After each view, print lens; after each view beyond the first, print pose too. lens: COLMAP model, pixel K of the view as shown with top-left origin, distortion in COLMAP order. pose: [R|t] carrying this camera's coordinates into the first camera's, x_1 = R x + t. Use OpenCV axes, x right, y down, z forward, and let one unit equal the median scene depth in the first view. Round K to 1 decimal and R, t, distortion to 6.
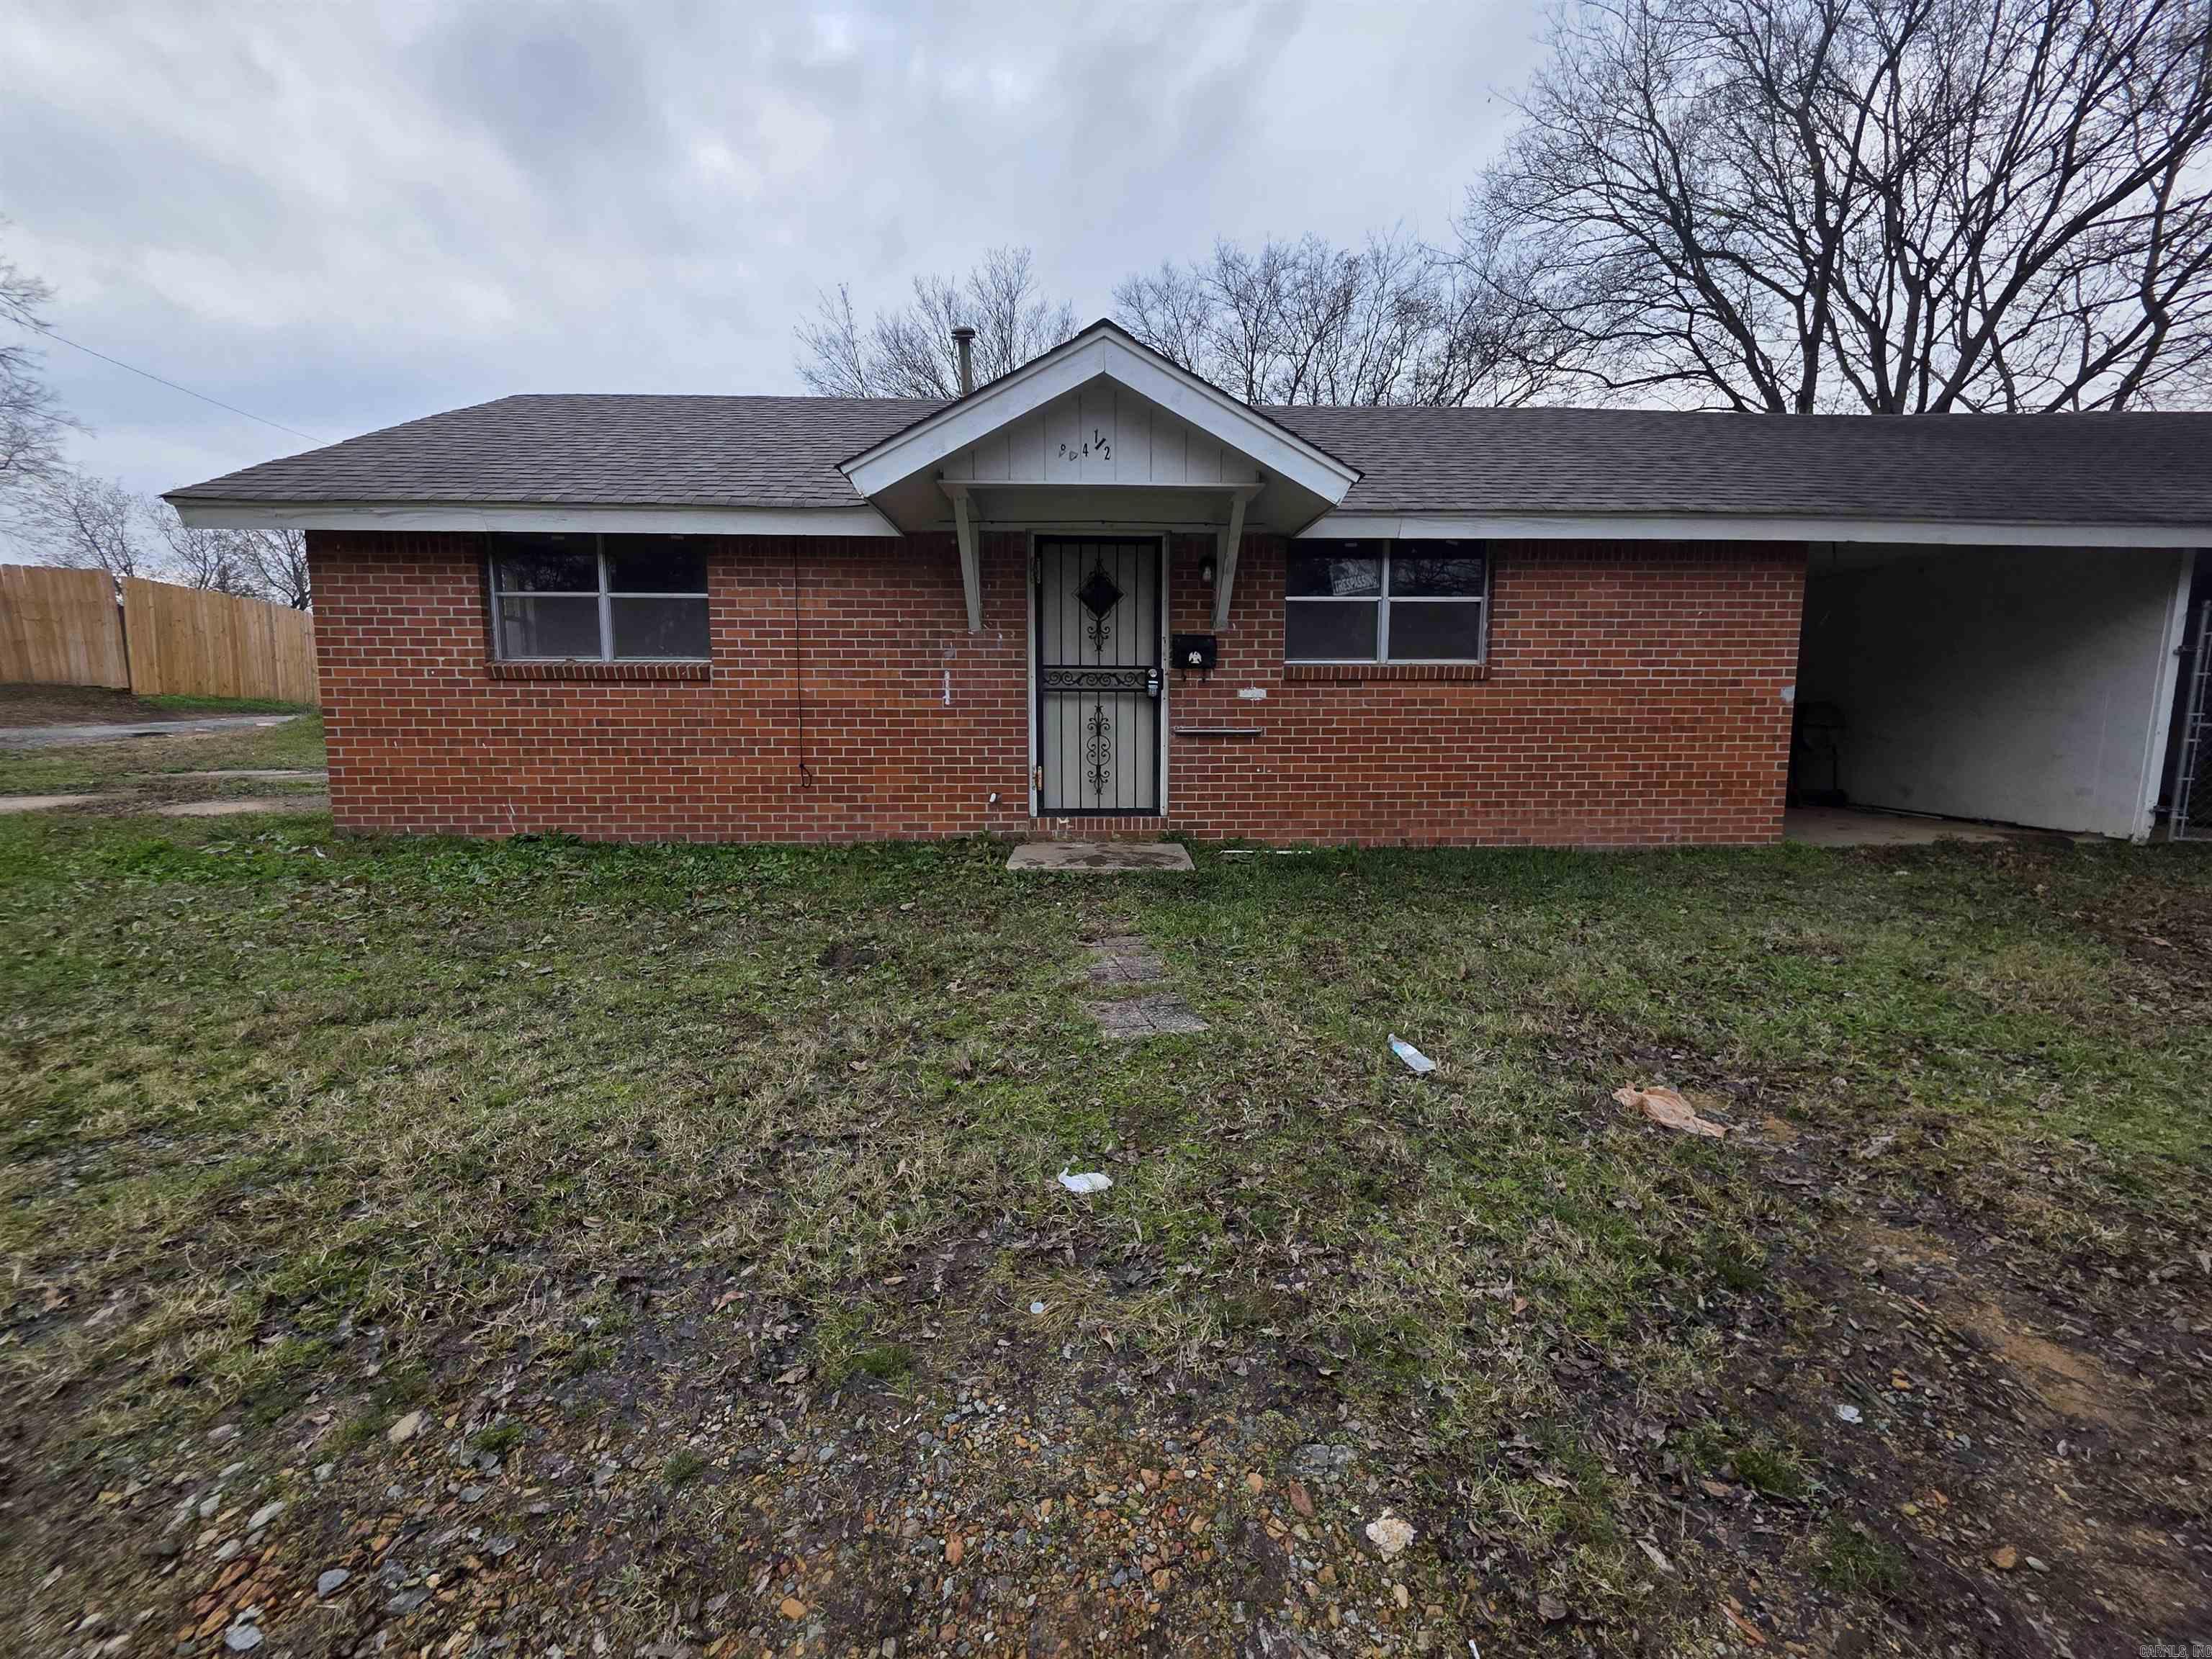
lens RADIAL K [[882.7, 0, 1102.9], [0, 882.7, 828.6], [0, 0, 1]] dist [0.003211, -0.000174]
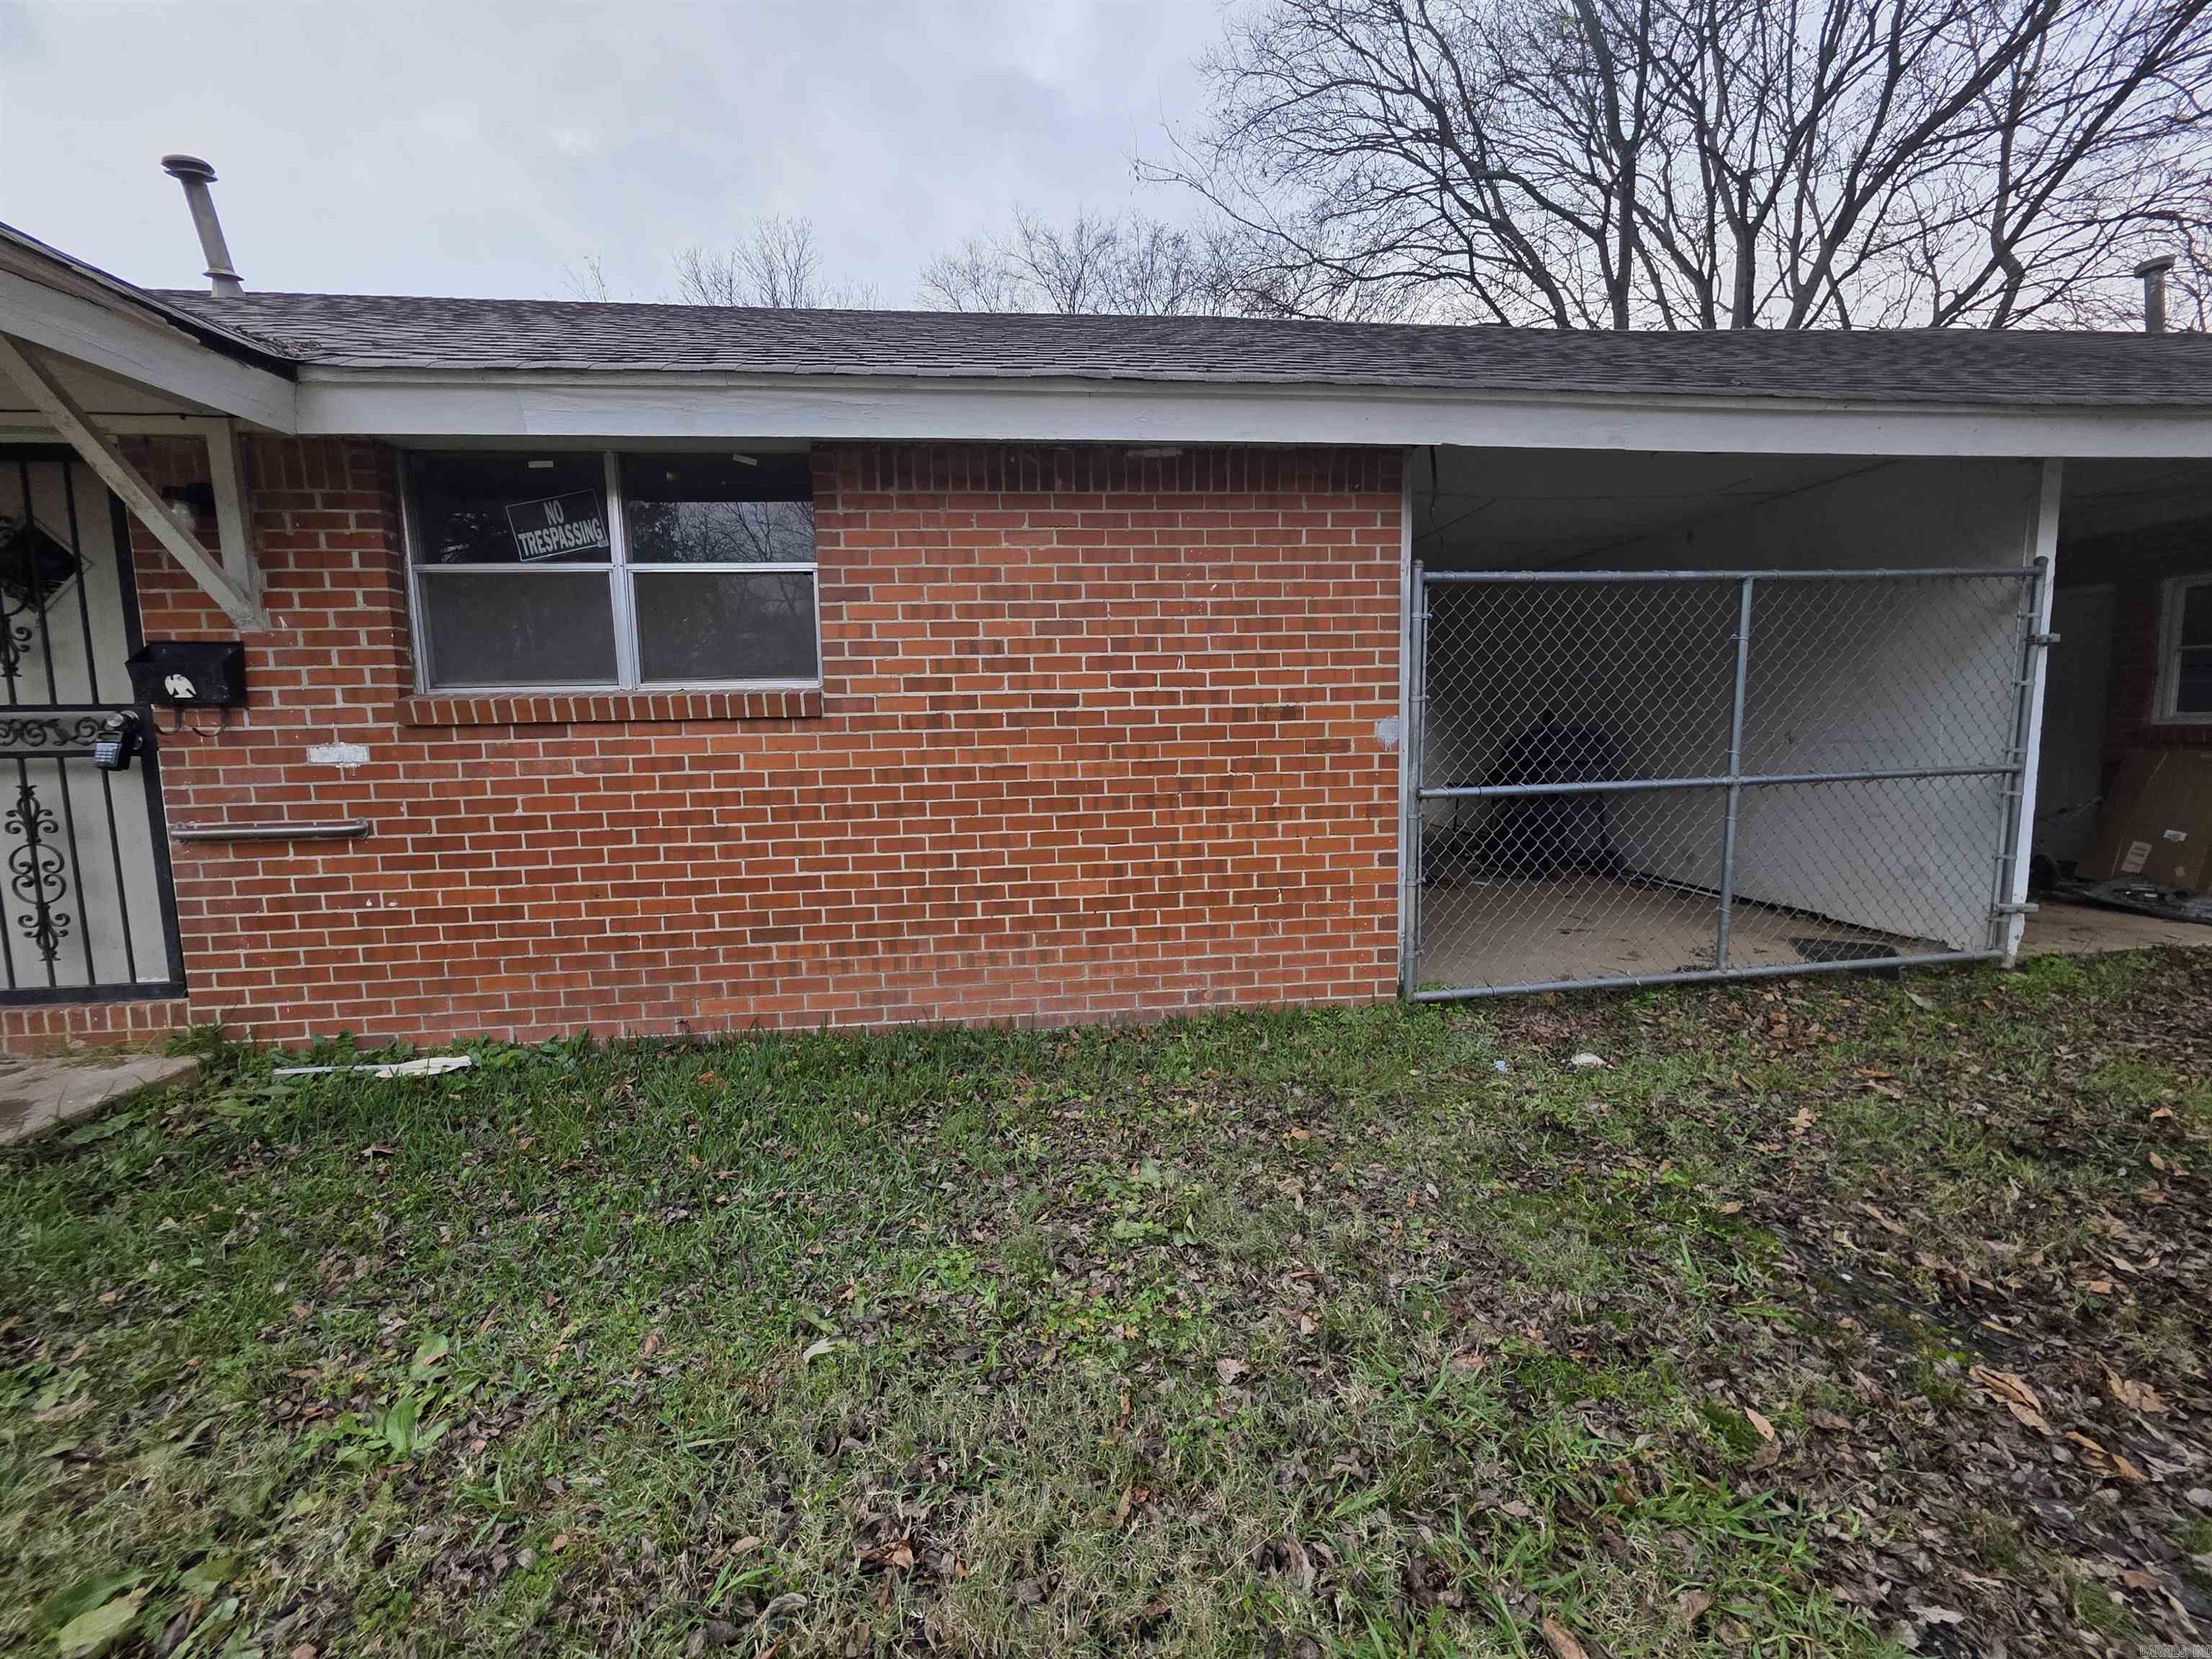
lens RADIAL K [[882.7, 0, 1107.9], [0, 882.7, 827.9], [0, 0, 1]] dist [0.003211, -0.000174]
pose [[0.997964, -0.028842, 0.056891, 0.571185], [0.030103, 0.999317, -0.021449, -0.085395], [-0.056234, 0.023117, 0.998150, 0.461656]]
